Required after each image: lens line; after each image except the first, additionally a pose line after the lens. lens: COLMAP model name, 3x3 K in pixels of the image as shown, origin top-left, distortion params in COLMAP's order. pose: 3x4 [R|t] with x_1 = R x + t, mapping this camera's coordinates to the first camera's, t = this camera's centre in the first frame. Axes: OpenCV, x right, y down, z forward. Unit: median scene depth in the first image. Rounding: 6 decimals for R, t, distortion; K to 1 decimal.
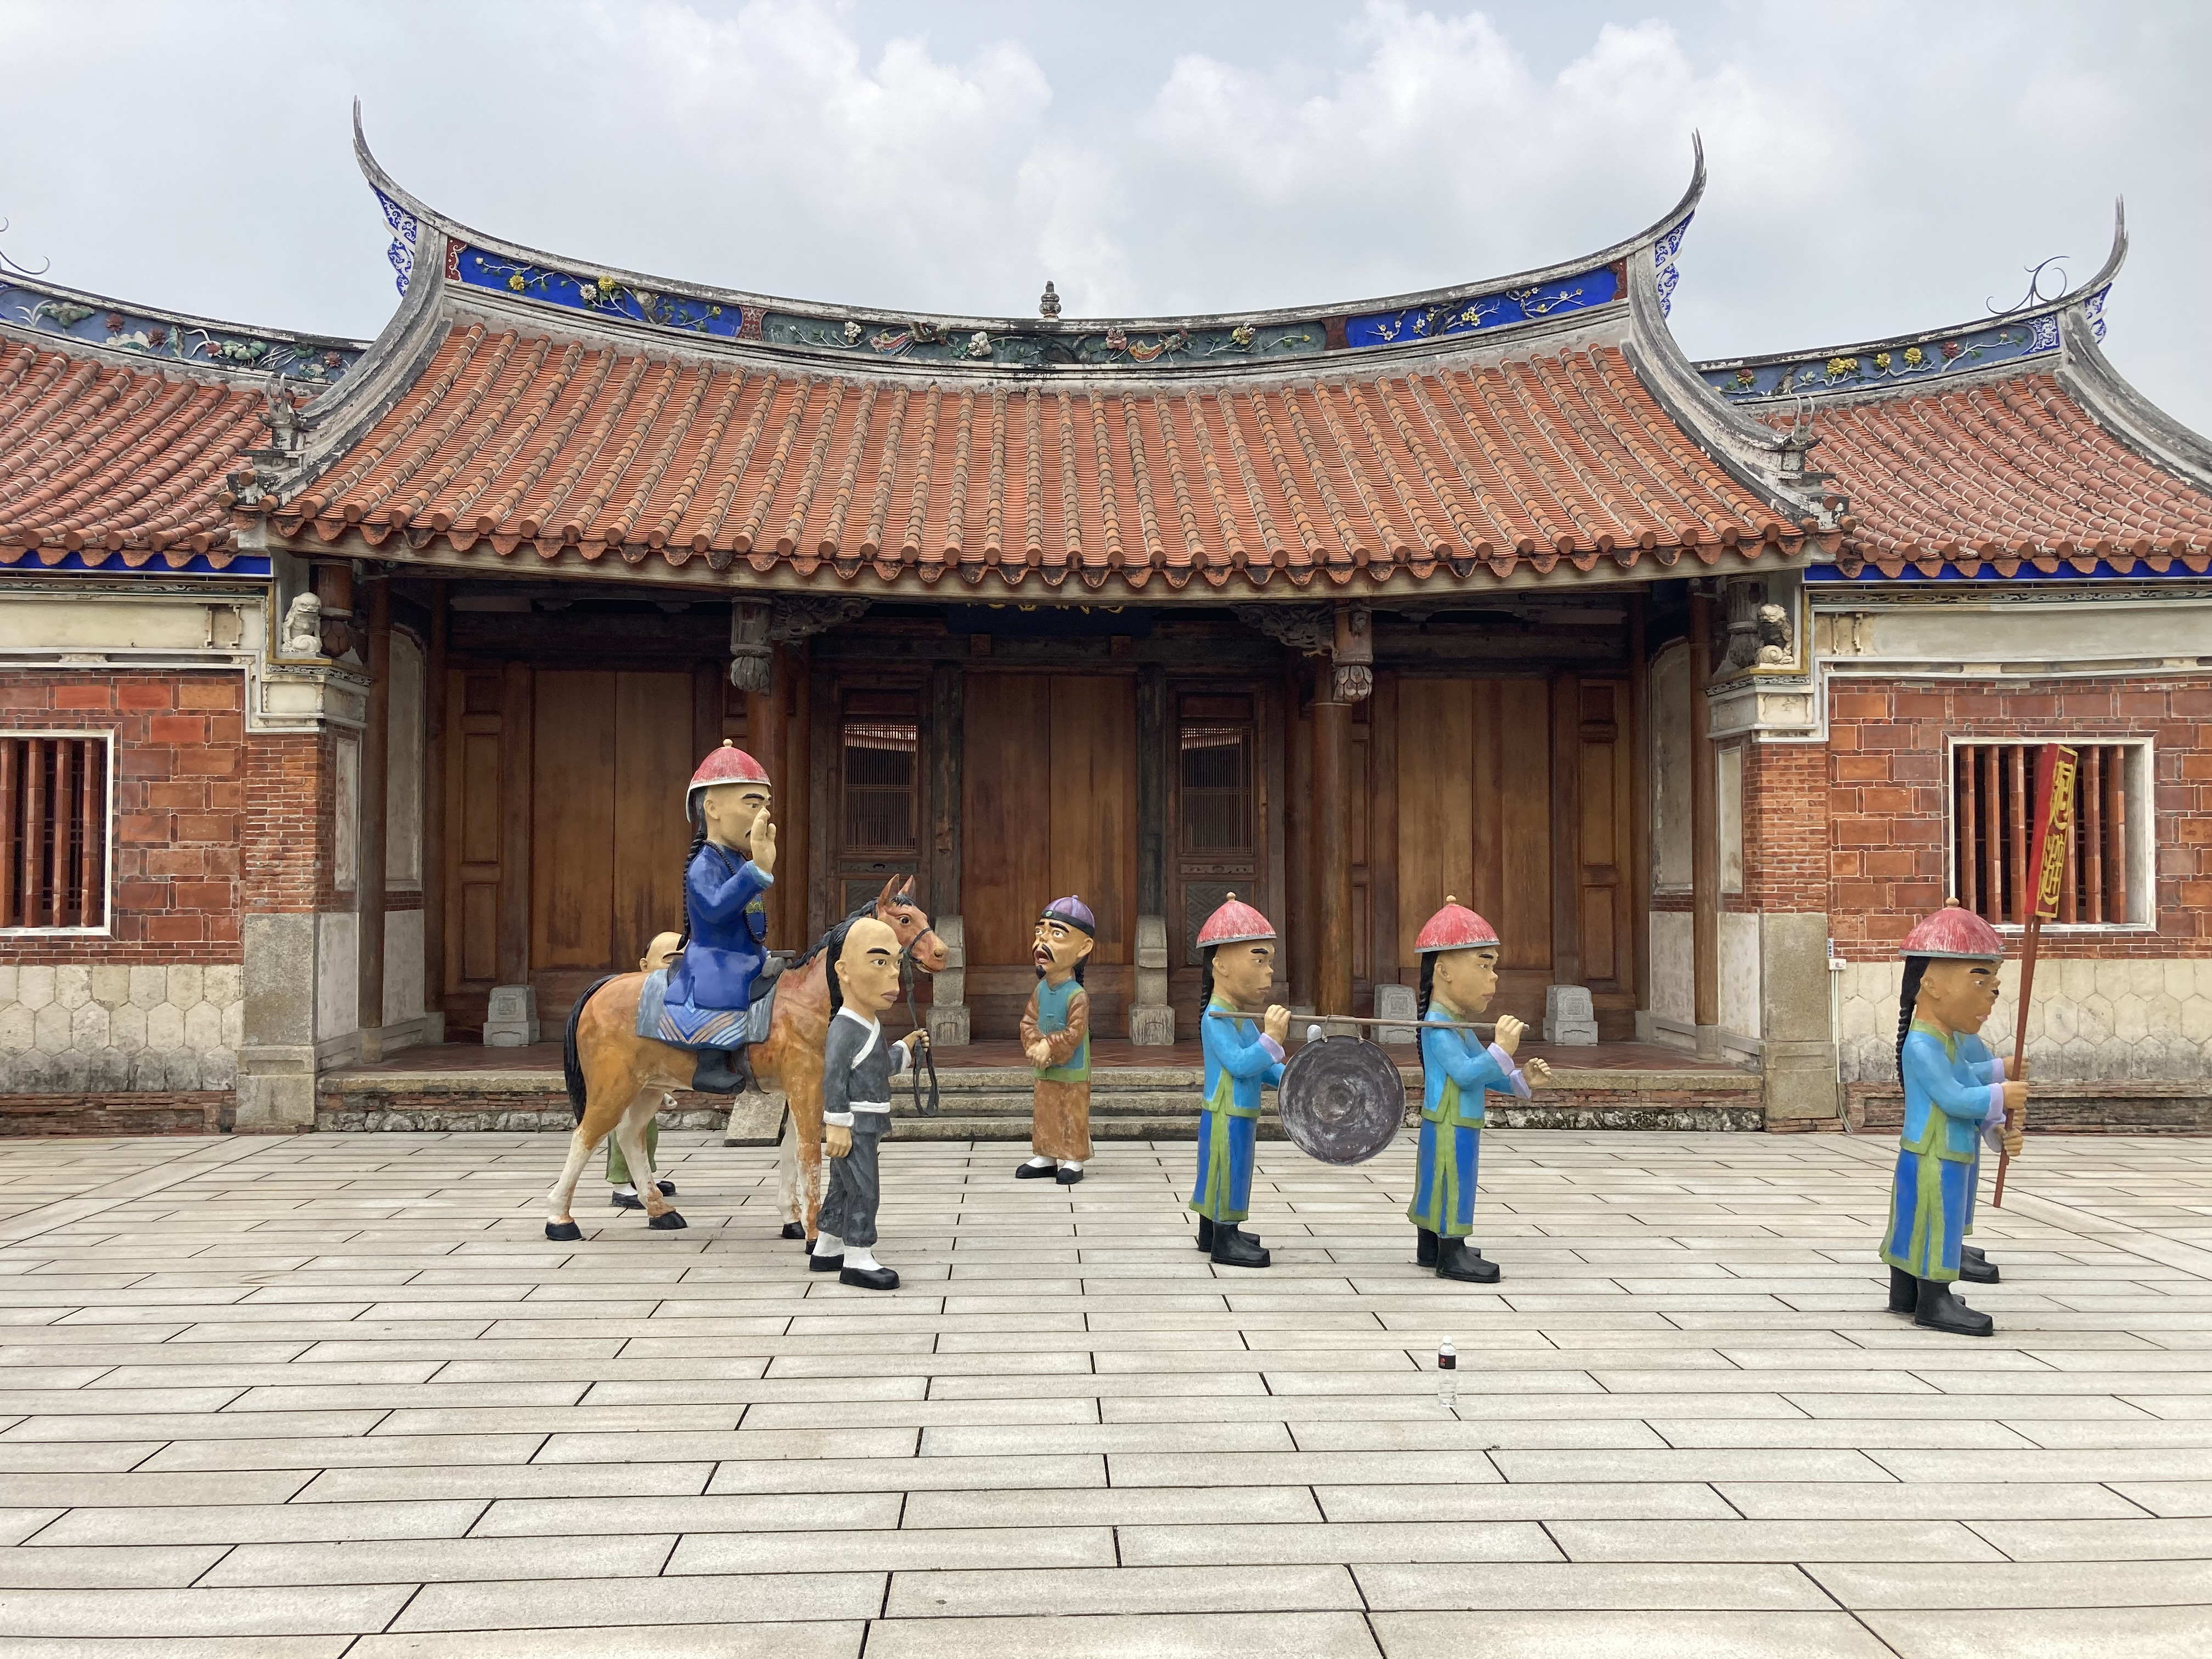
lens RADIAL K [[1826.1, 0, 1090.8], [0, 1826.1, 821.2], [0, 0, 1]] dist [0.033683, -0.036884]
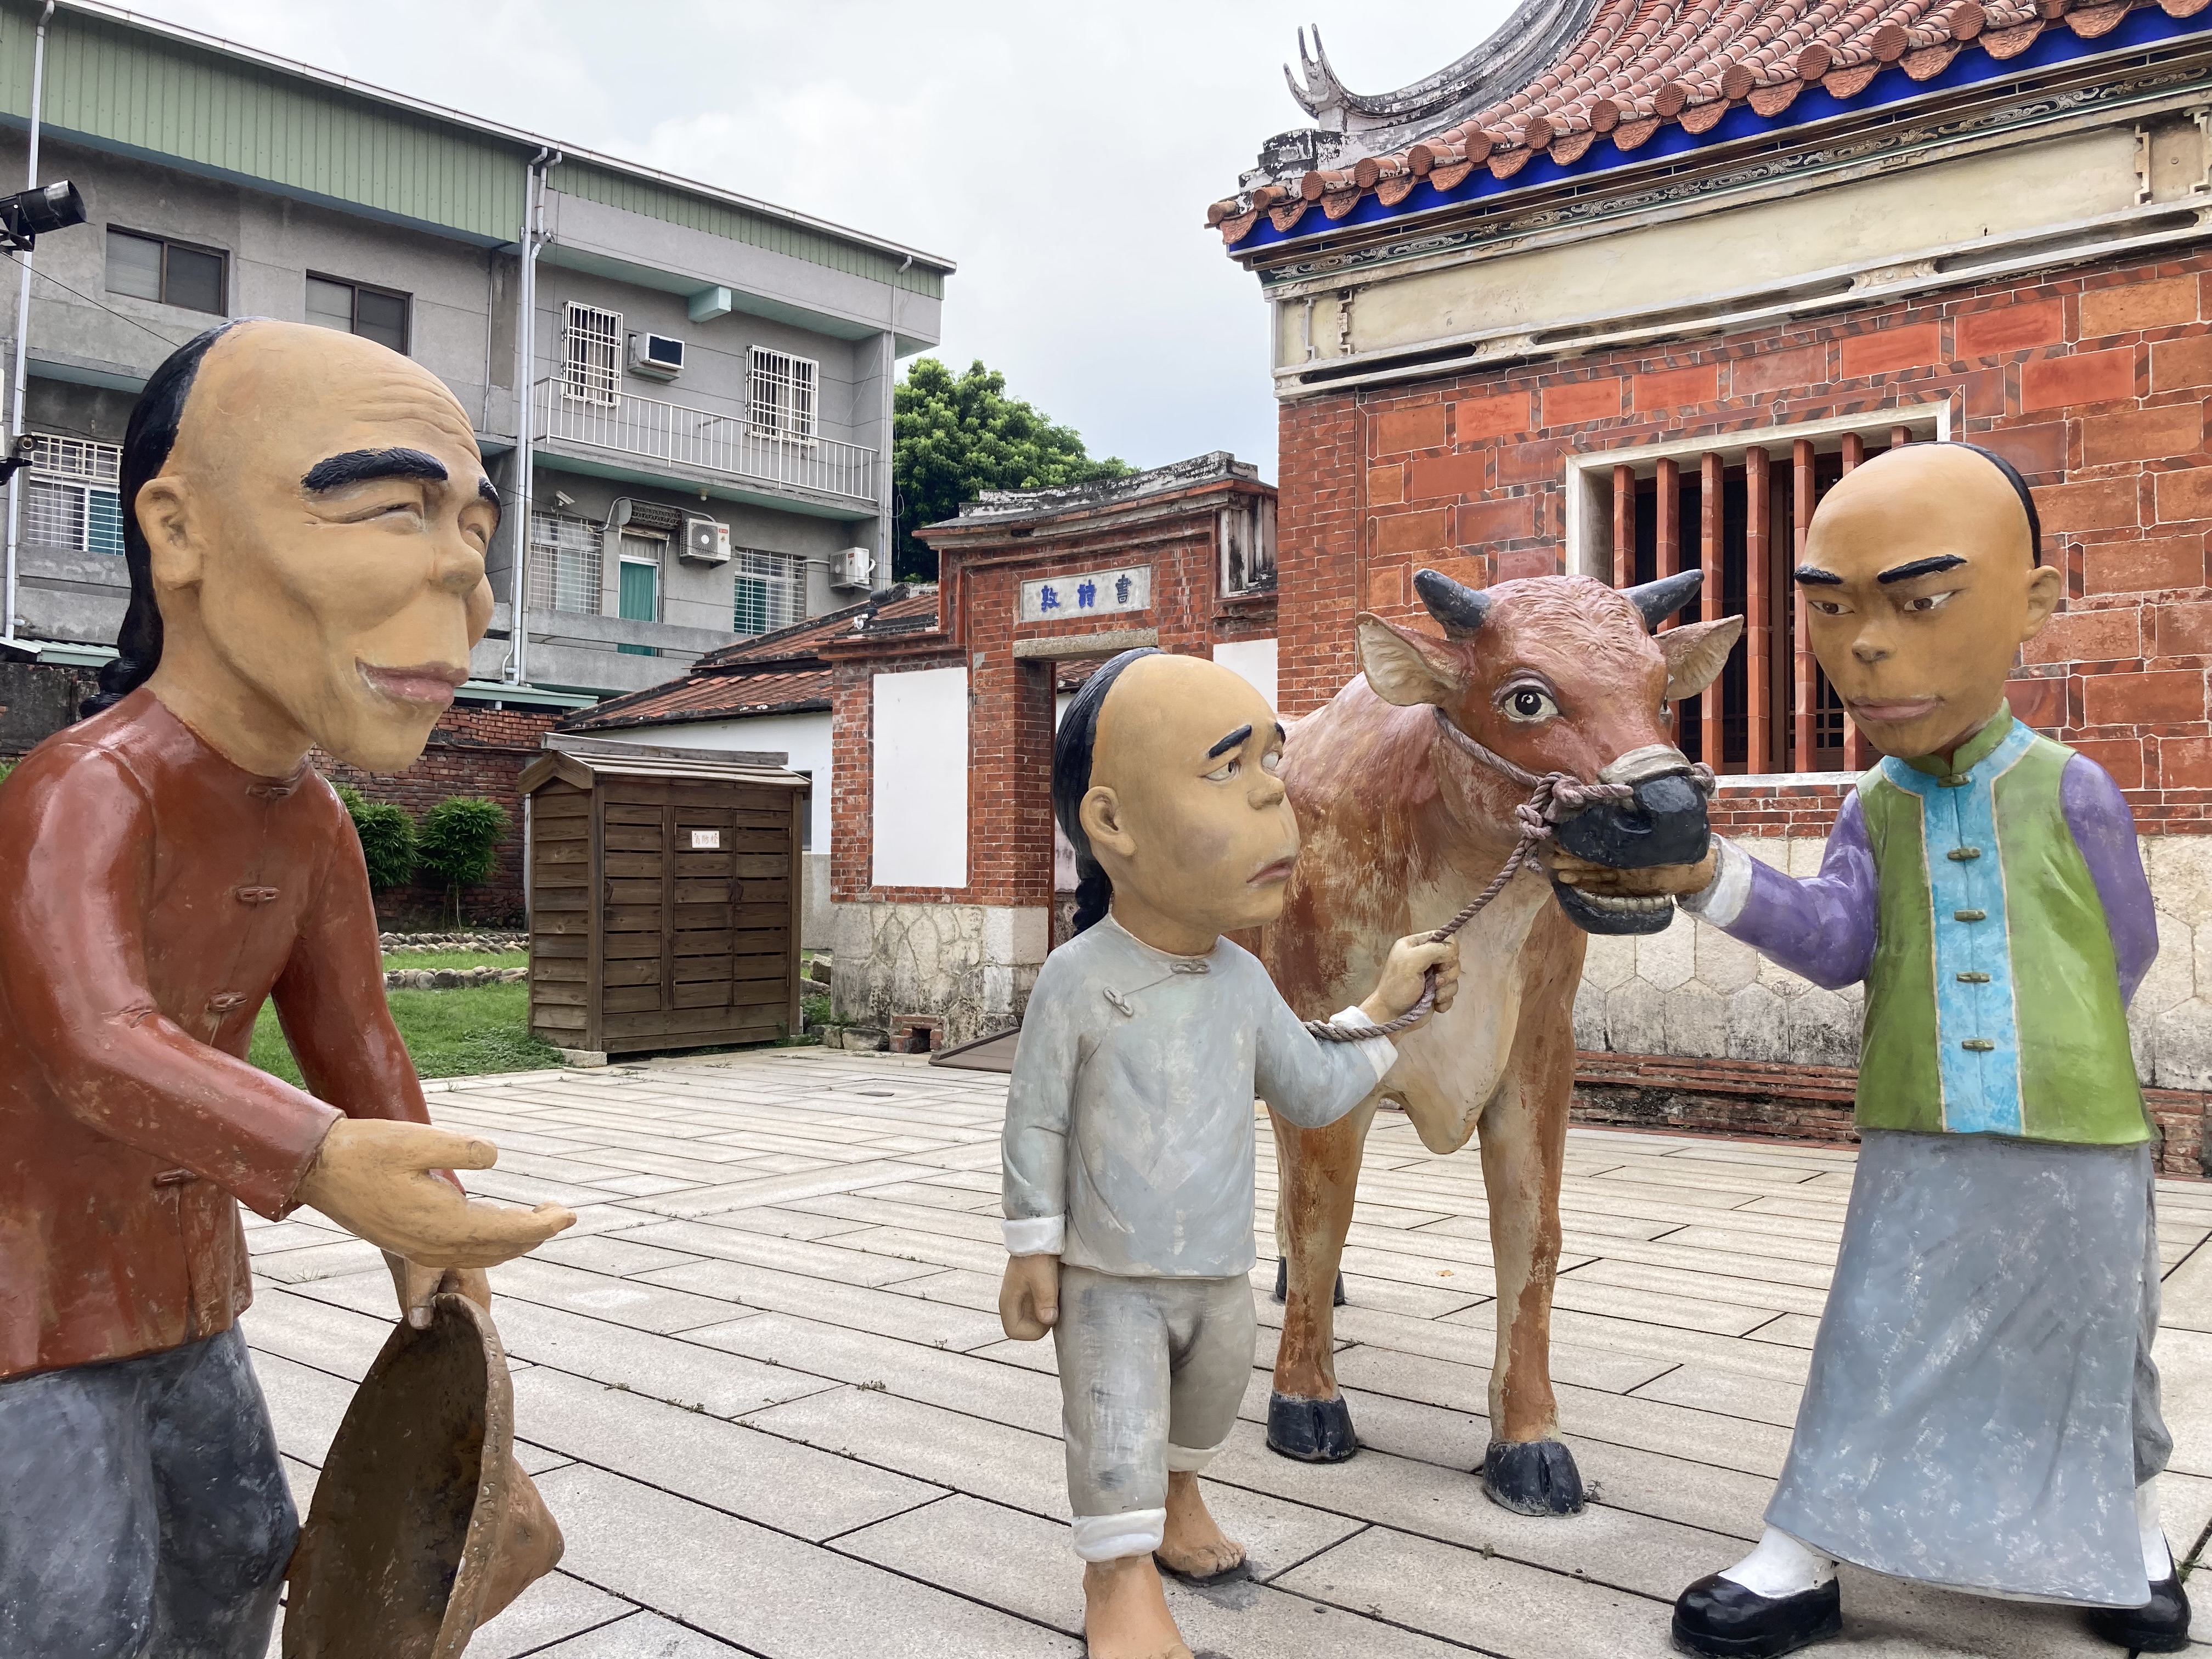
lens RADIAL K [[1826.1, 0, 1116.7], [0, 1826.1, 797.0], [0, 0, 1]] dist [0.033683, -0.036884]
pose [[0.747180, -0.023975, -0.664189, -0.344521], [0.012702, 0.999682, -0.021797, 0.071836], [0.664500, 0.007850, 0.747247, 0.418742]]
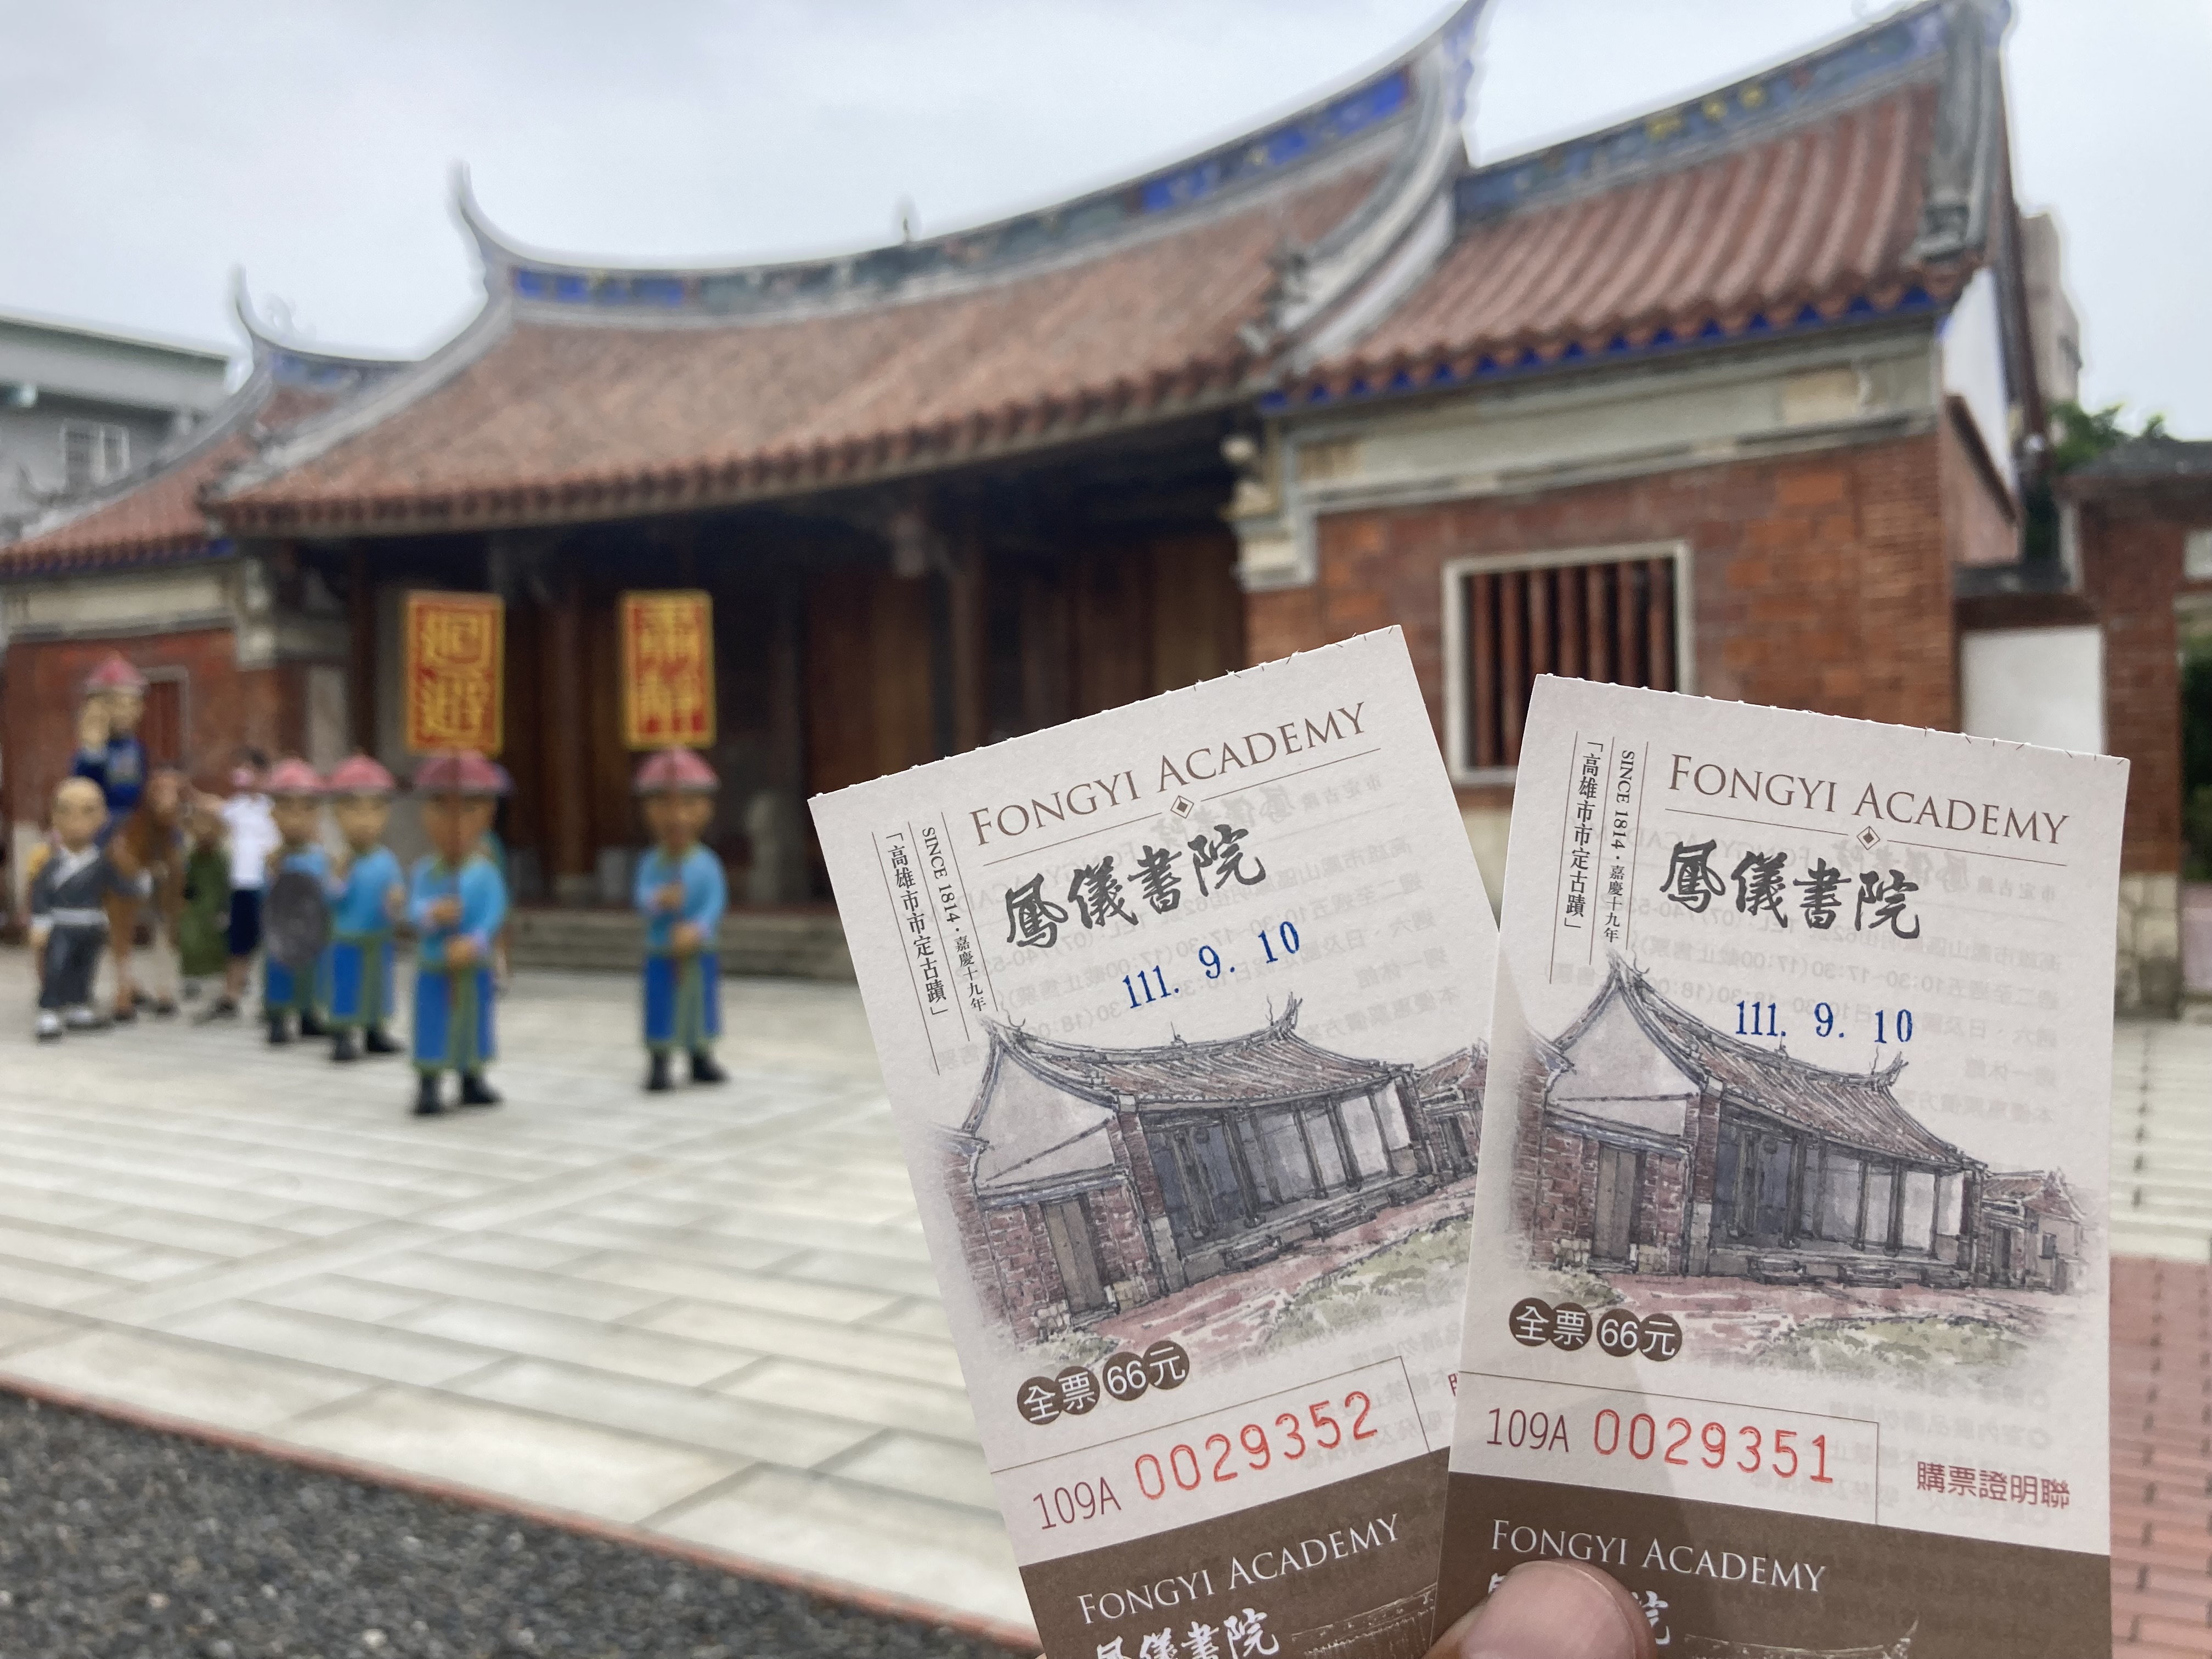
lens RADIAL K [[1826.1, 0, 1070.3], [0, 1826.1, 821.8], [0, 0, 1]] dist [0.033683, -0.036884]
pose [[0.842764, -0.010039, -0.538189, 0.791872], [0.038917, 0.998346, 0.042319, 0.034071], [0.536874, -0.056610, 0.841761, 0.148803]]
